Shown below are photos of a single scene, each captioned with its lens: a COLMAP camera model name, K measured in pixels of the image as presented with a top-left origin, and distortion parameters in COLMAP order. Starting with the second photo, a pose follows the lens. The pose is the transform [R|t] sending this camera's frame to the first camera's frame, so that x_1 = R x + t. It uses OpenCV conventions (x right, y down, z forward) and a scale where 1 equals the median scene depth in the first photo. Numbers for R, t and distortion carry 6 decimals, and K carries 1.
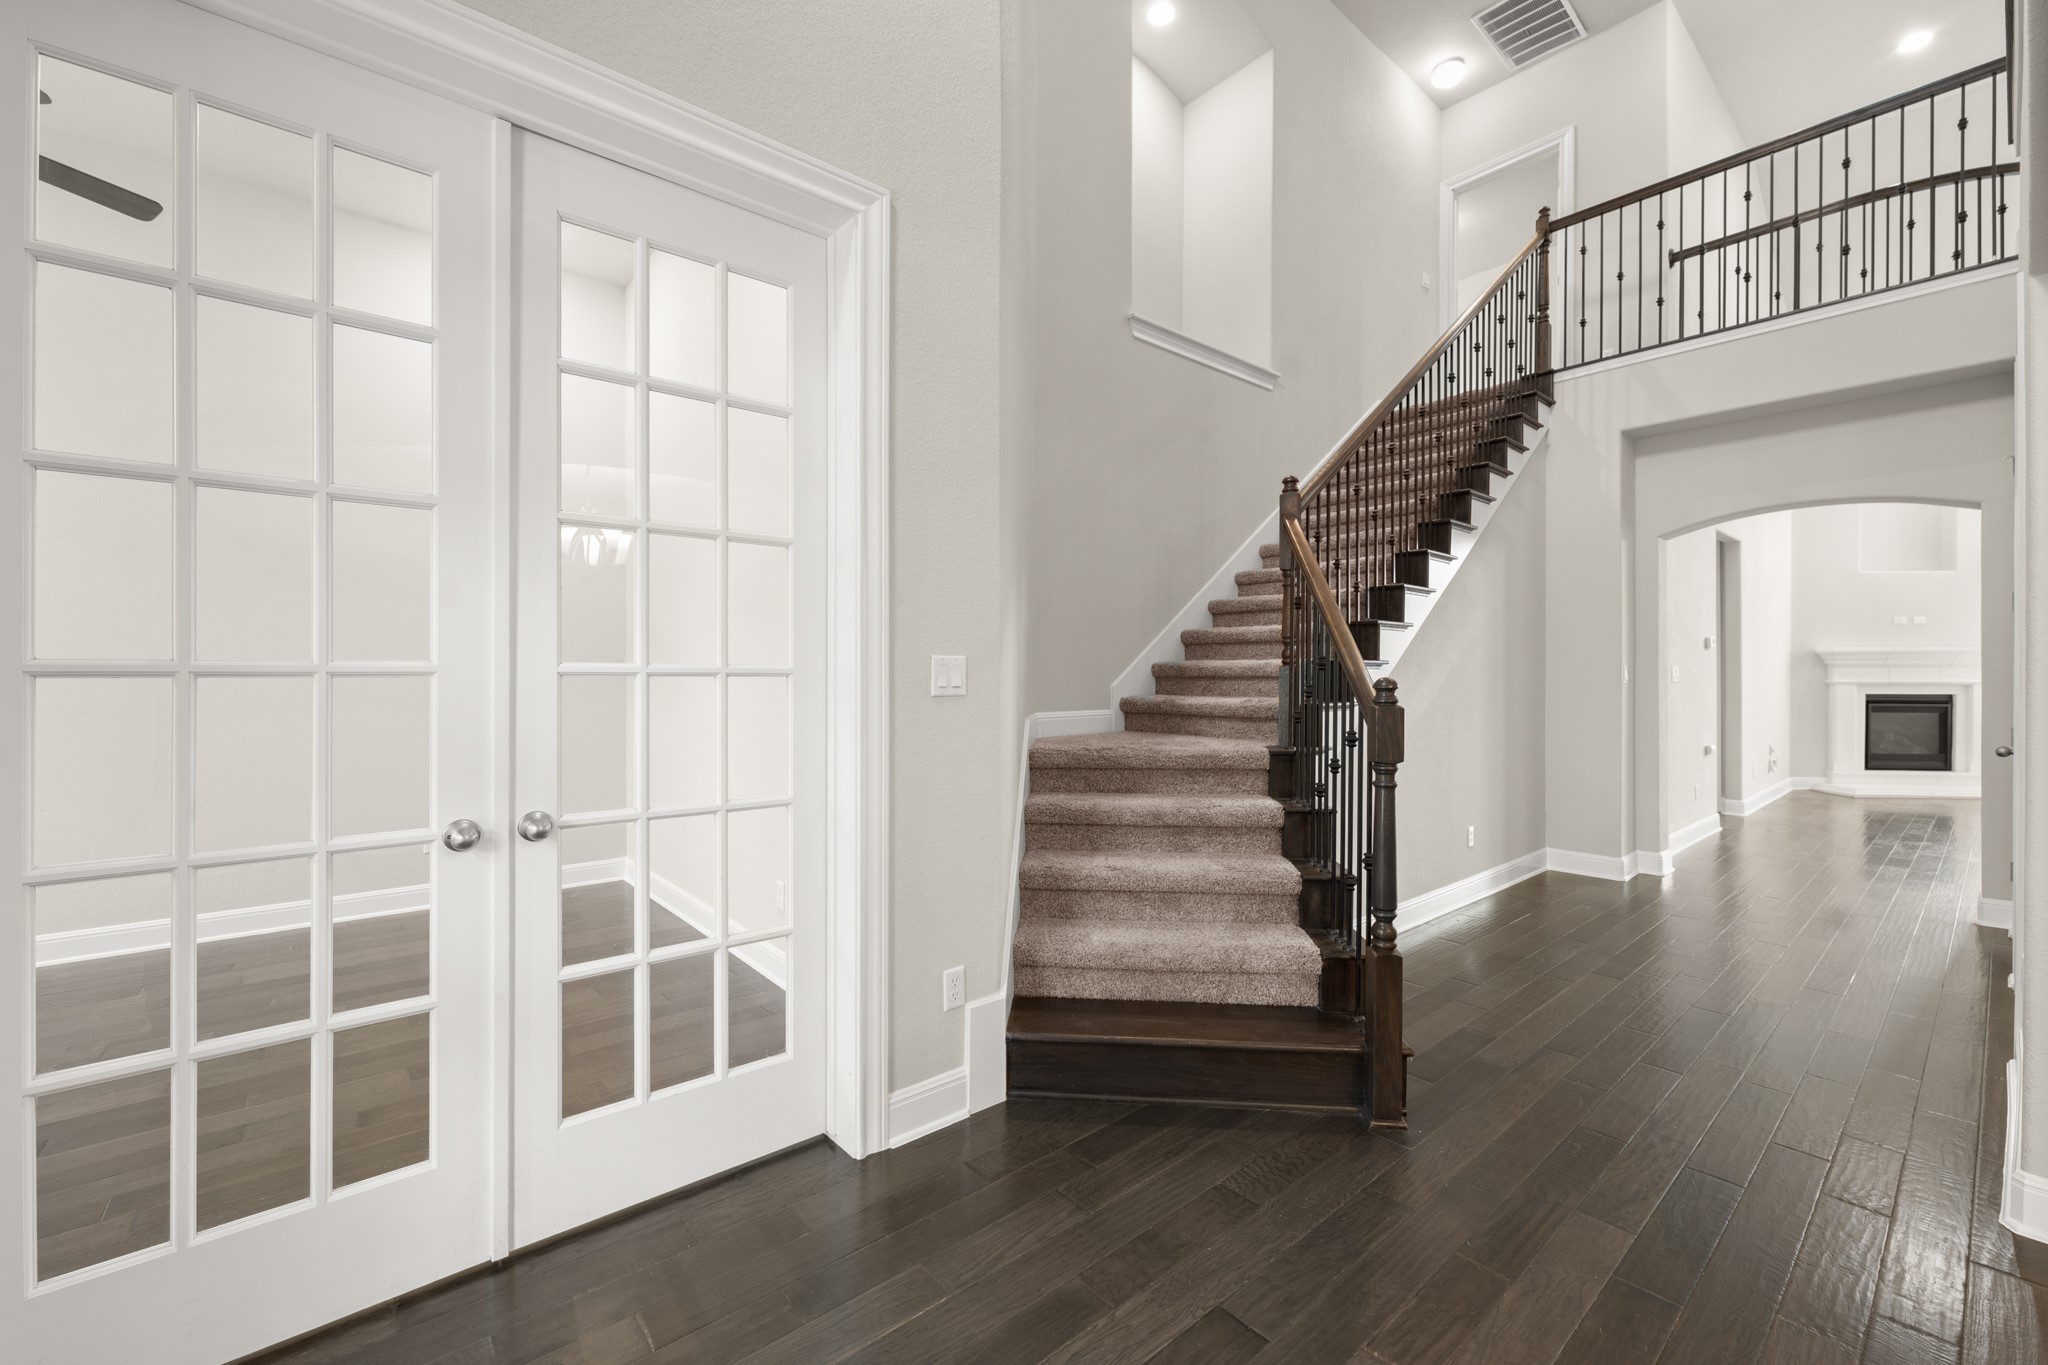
lens RADIAL K [[827.5, 0, 1017.7], [0, 827.5, 681.3], [0, 0, 1]] dist [-0.000018, 0.000139]
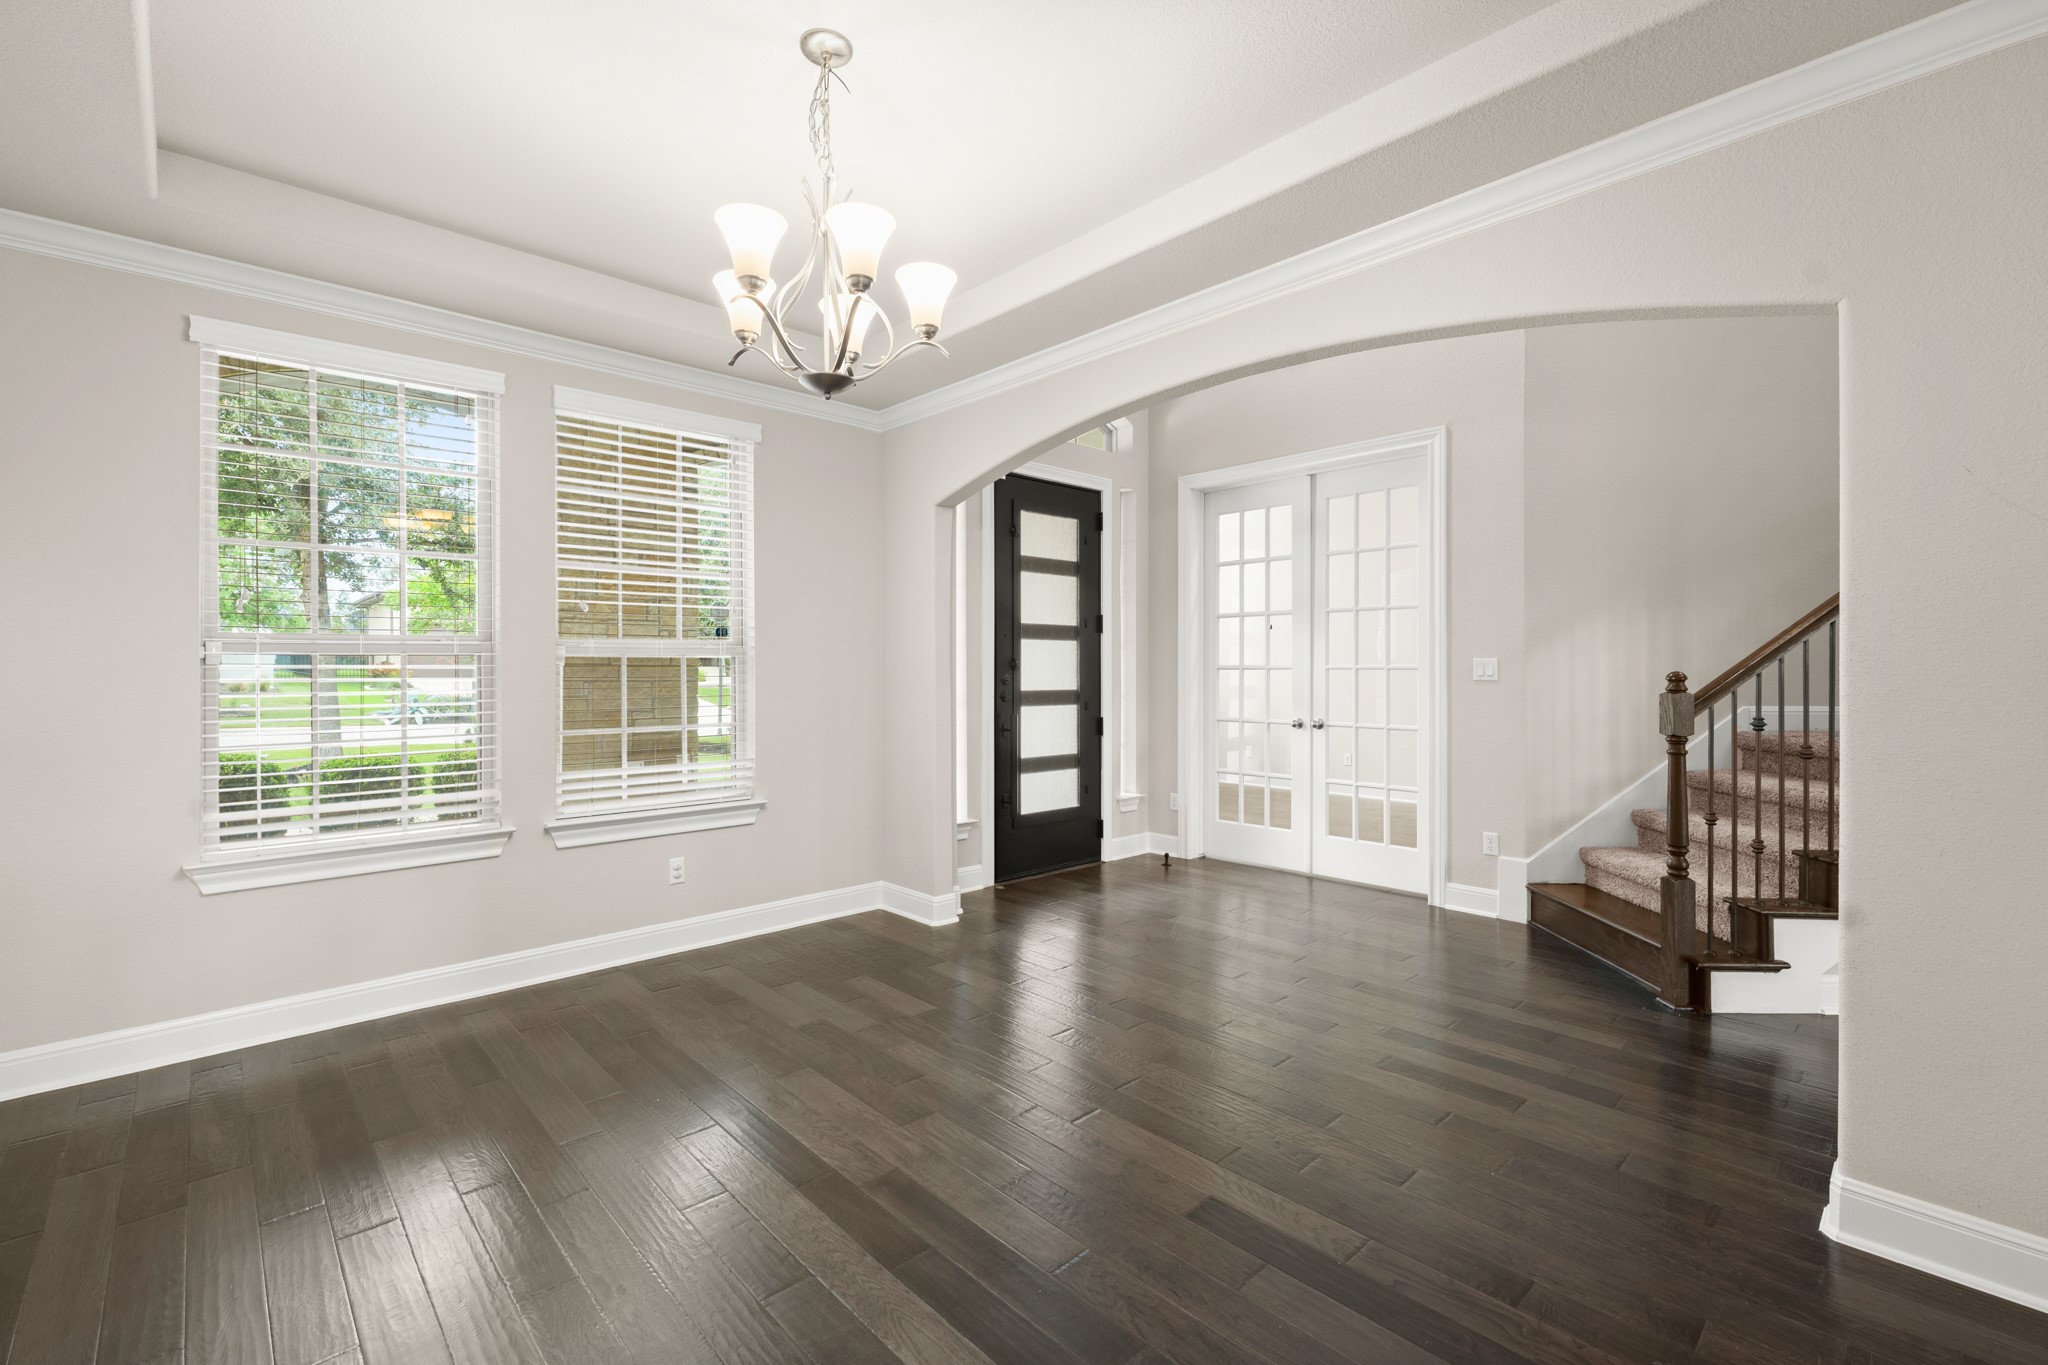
lens RADIAL K [[887.4, 0, 1024.0], [0, 887.4, 682.5], [0, 0, 1]] dist [0.000162, -0.000003]
pose [[0.053834, 0.013061, -0.998465, 1.952431], [0.001074, 0.999913, 0.013138, -0.005180], [0.998549, -0.001780, 0.053815, -0.123443]]
